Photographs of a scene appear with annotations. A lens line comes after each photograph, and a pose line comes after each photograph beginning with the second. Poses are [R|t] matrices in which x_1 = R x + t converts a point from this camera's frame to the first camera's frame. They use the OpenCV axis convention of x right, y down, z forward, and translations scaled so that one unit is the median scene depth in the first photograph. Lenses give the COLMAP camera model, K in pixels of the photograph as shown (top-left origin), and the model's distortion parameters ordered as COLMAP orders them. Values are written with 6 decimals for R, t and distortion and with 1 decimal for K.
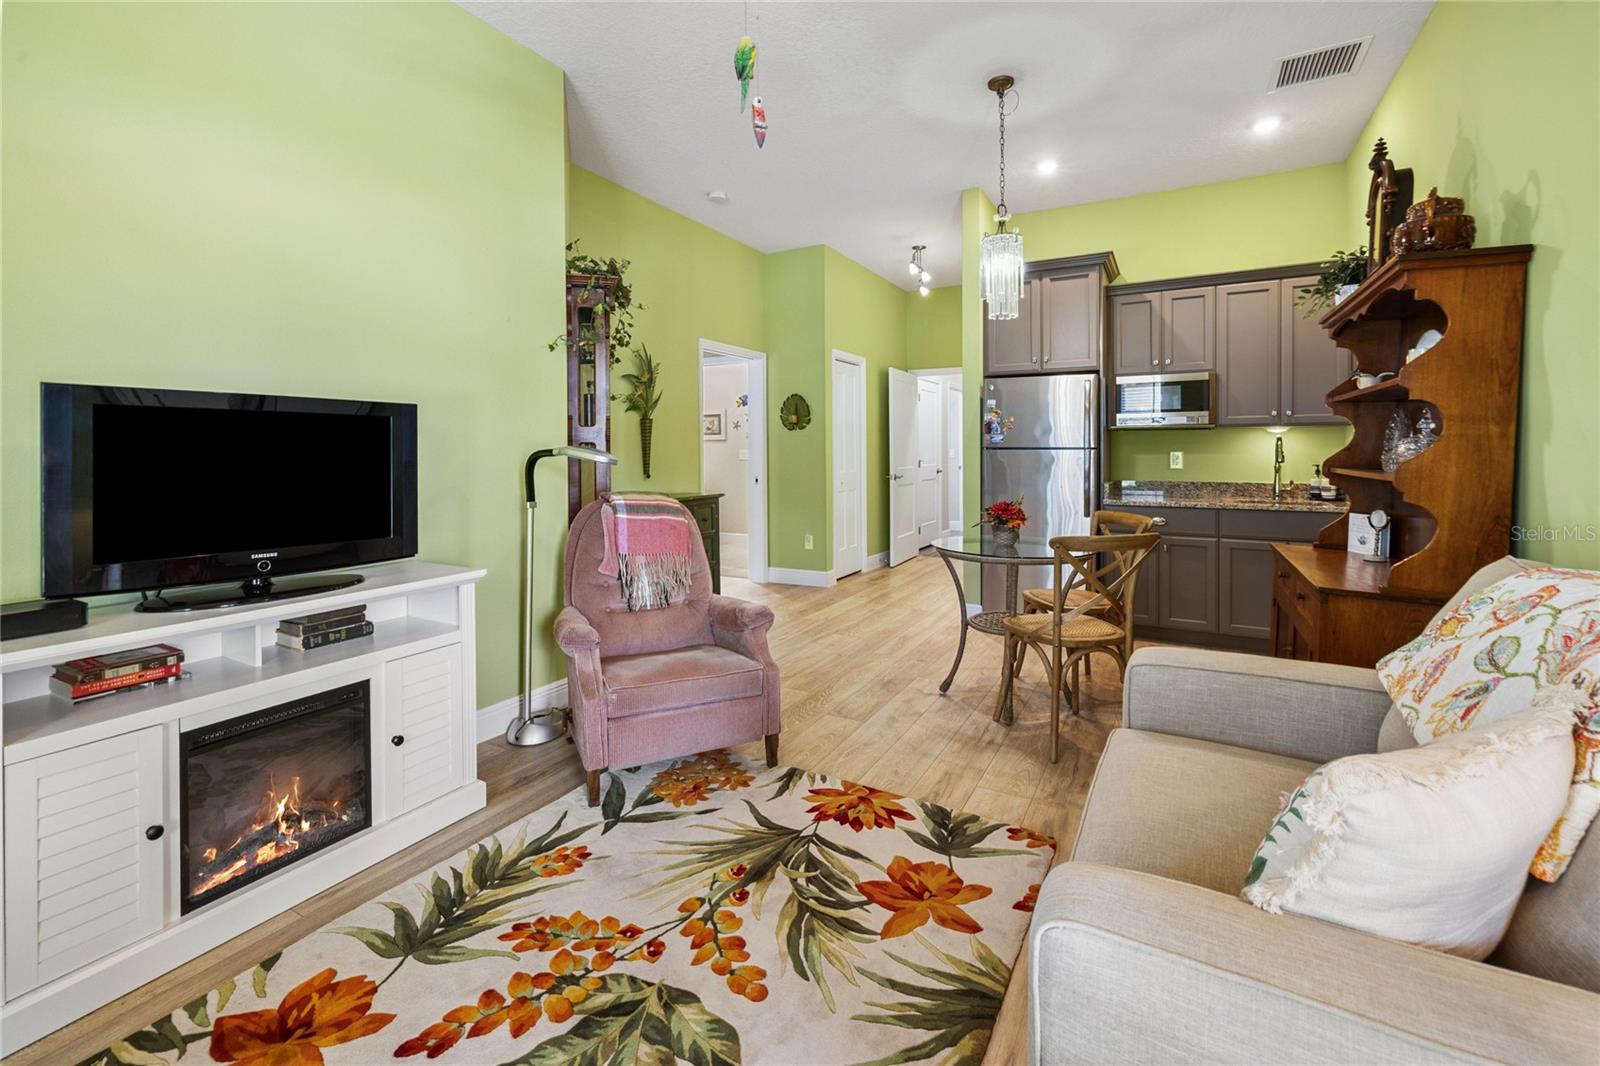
lens RADIAL K [[688.9, 0, 799.0], [0, 688.9, 450.1], [0, 0, 1]] dist [-0.000477, 0.000055]
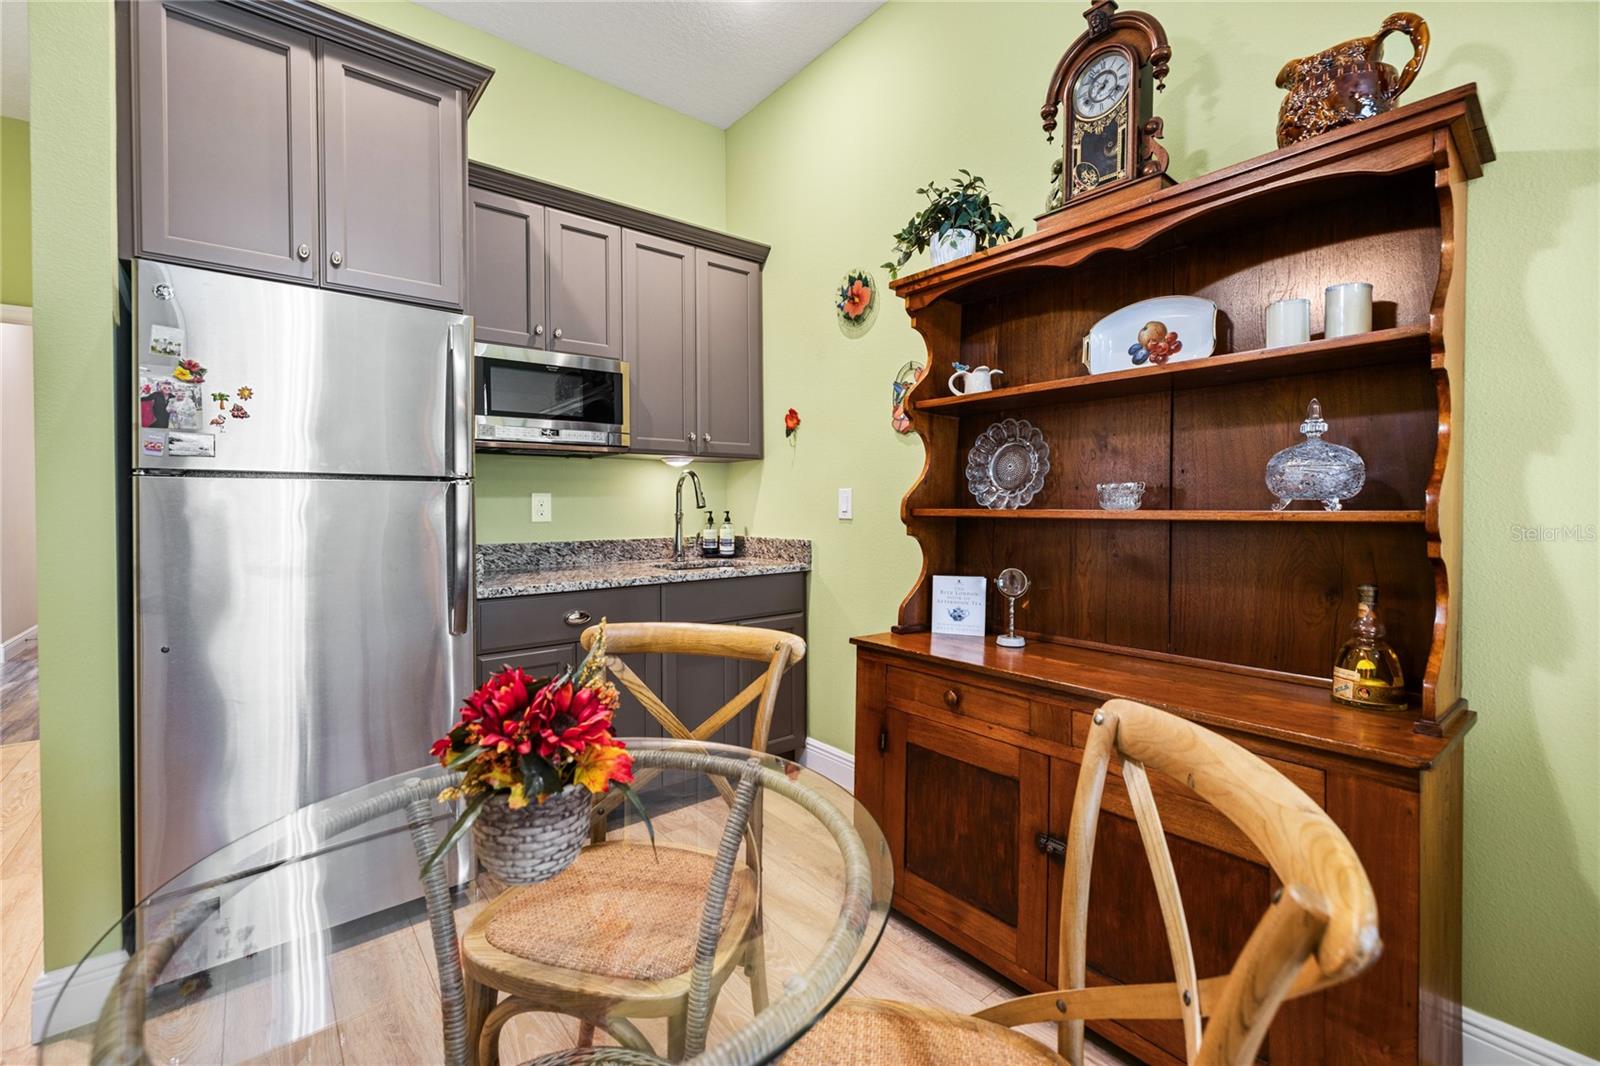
lens RADIAL K [[671.9, 0, 787.9], [0, 671.9, 518.2], [0, 0, 1]] dist [0.000899, 0.000099]
pose [[0.385789, -0.017093, 0.922429, 0.182587], [0.005147, 0.999853, 0.016375, 0.031576], [-0.922573, -0.001569, 0.385820, 1.174078]]
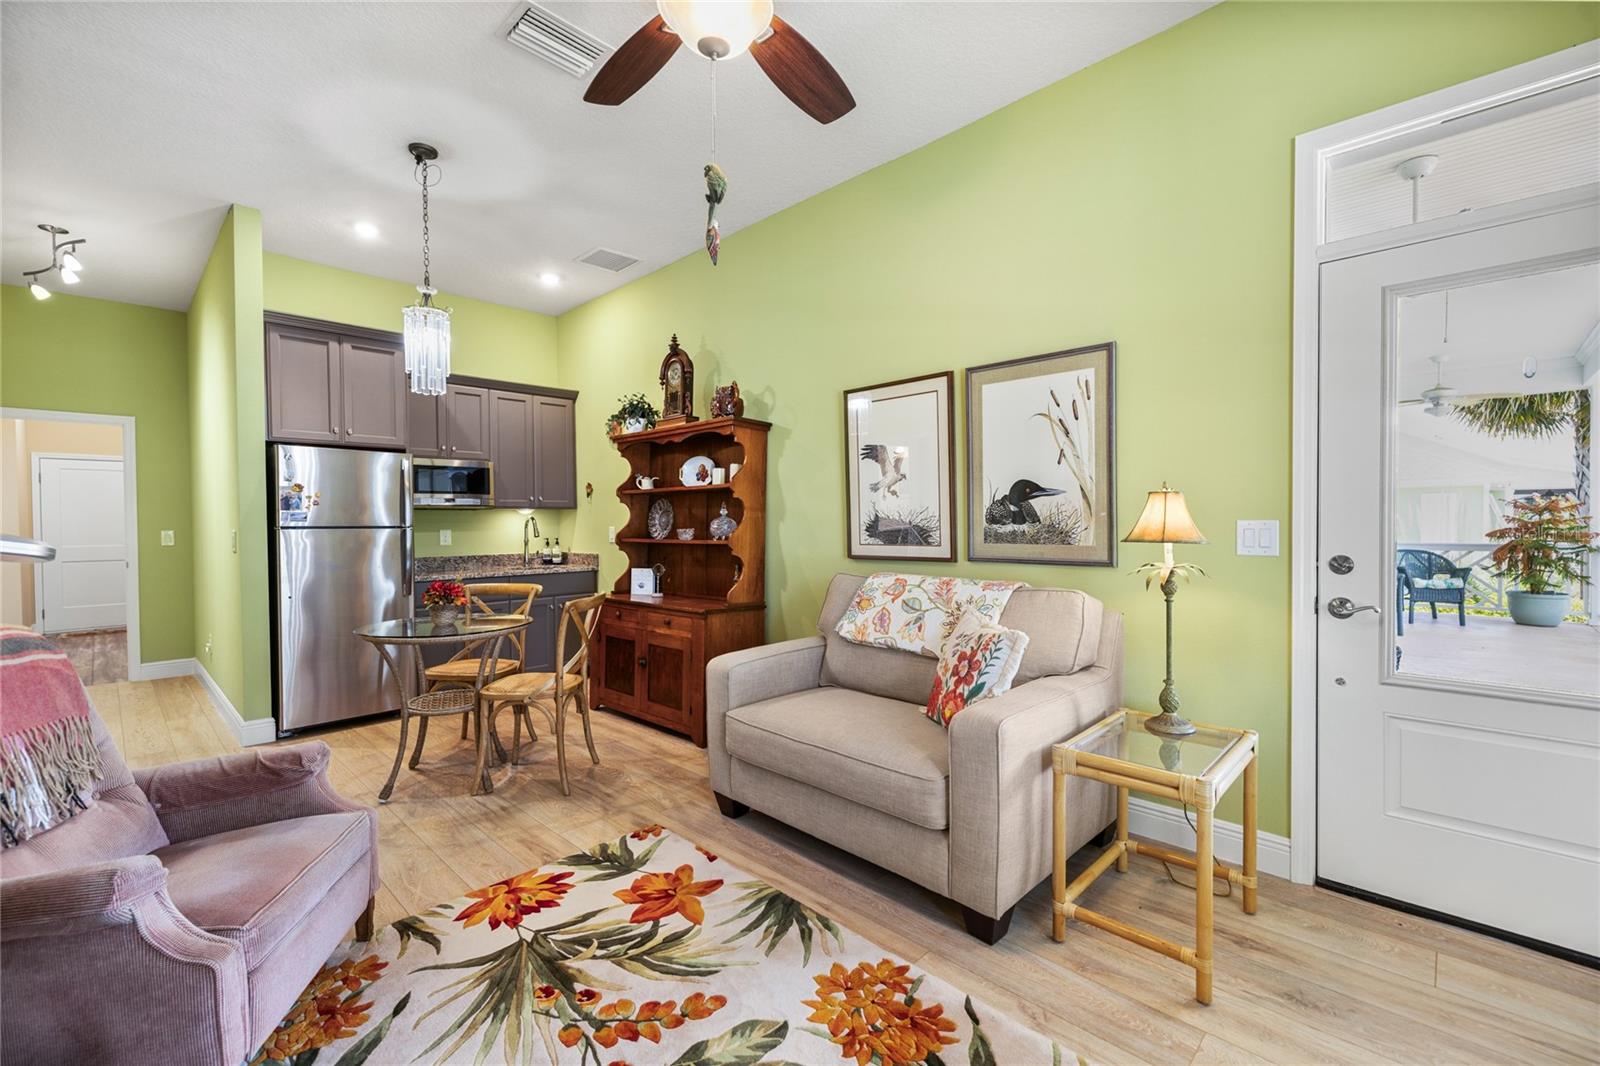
lens RADIAL K [[671.9, 0, 787.9], [0, 671.9, 518.2], [0, 0, 1]] dist [0.000899, 0.000099]
pose [[0.271189, 0.005064, 0.962513, -0.699069], [0.012117, 0.999889, -0.008675, -0.001287], [-0.962450, 0.014015, 0.271097, 0.363327]]
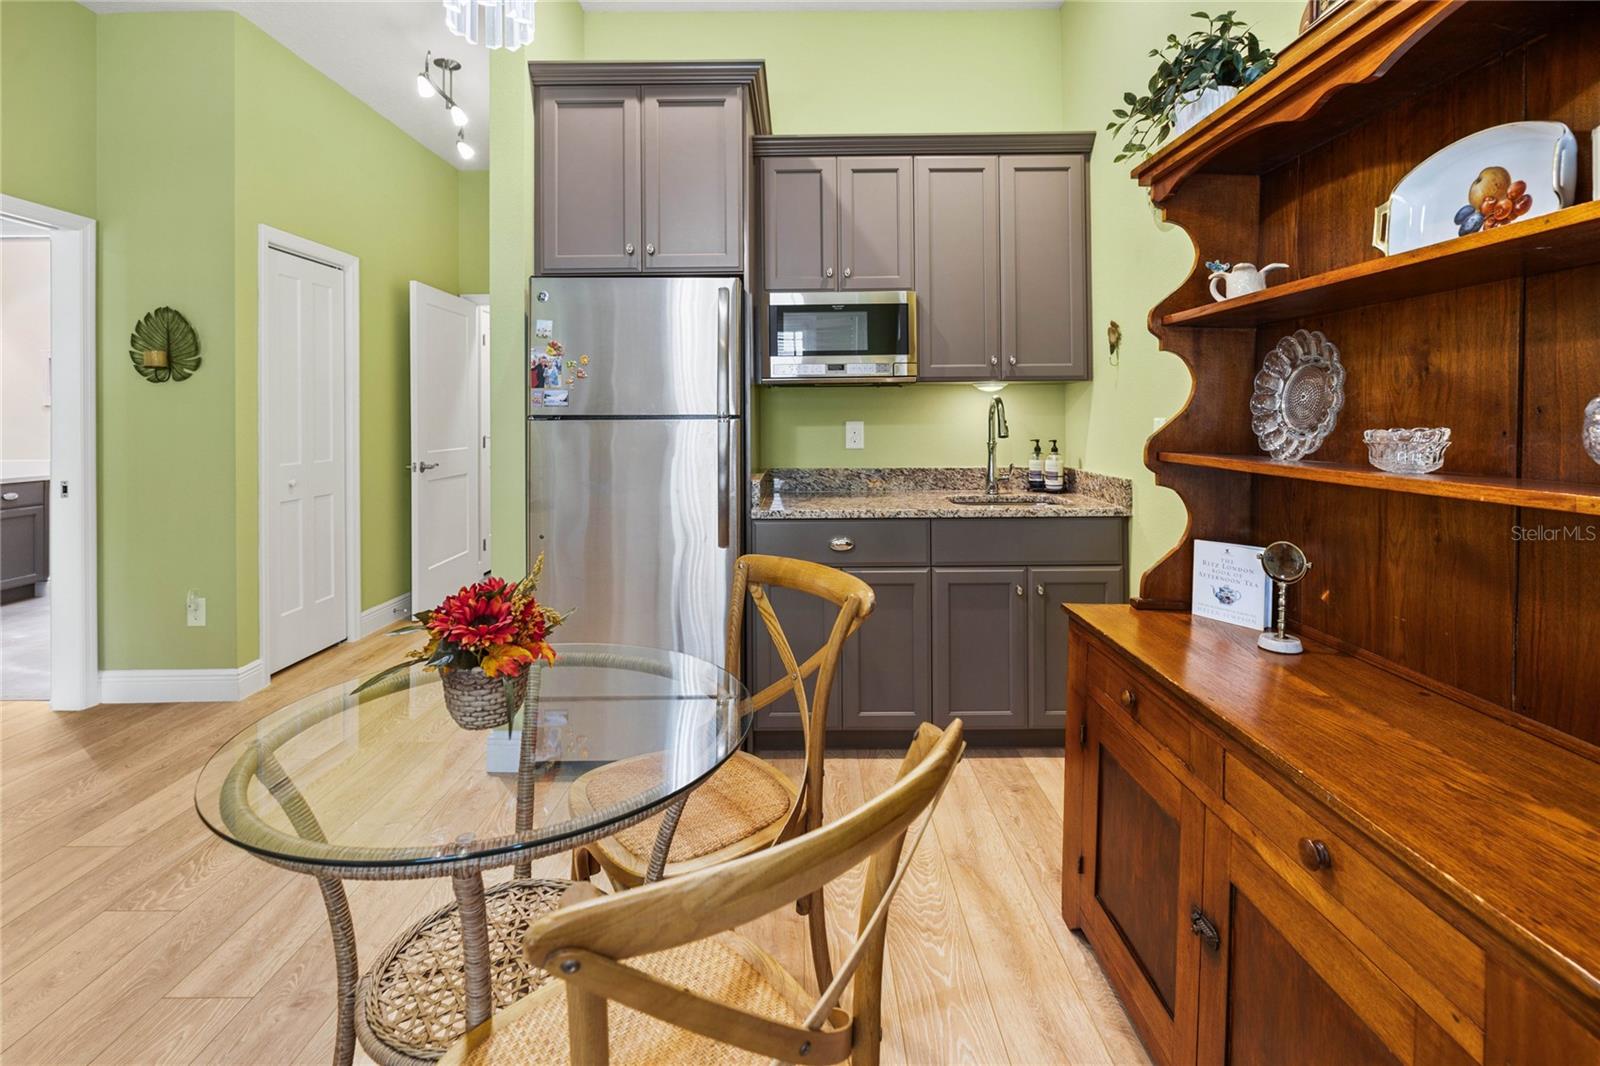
lens RADIAL K [[731.9, 0, 804.2], [0, 731.9, 416.7], [0, 0, 1]] dist [-0.002575, -0.000011]
pose [[0.875345, -0.003746, 0.483484, 0.370950], [0.005734, 0.999980, -0.002633, -0.001584], [-0.483465, 0.005077, 0.875349, 0.883521]]
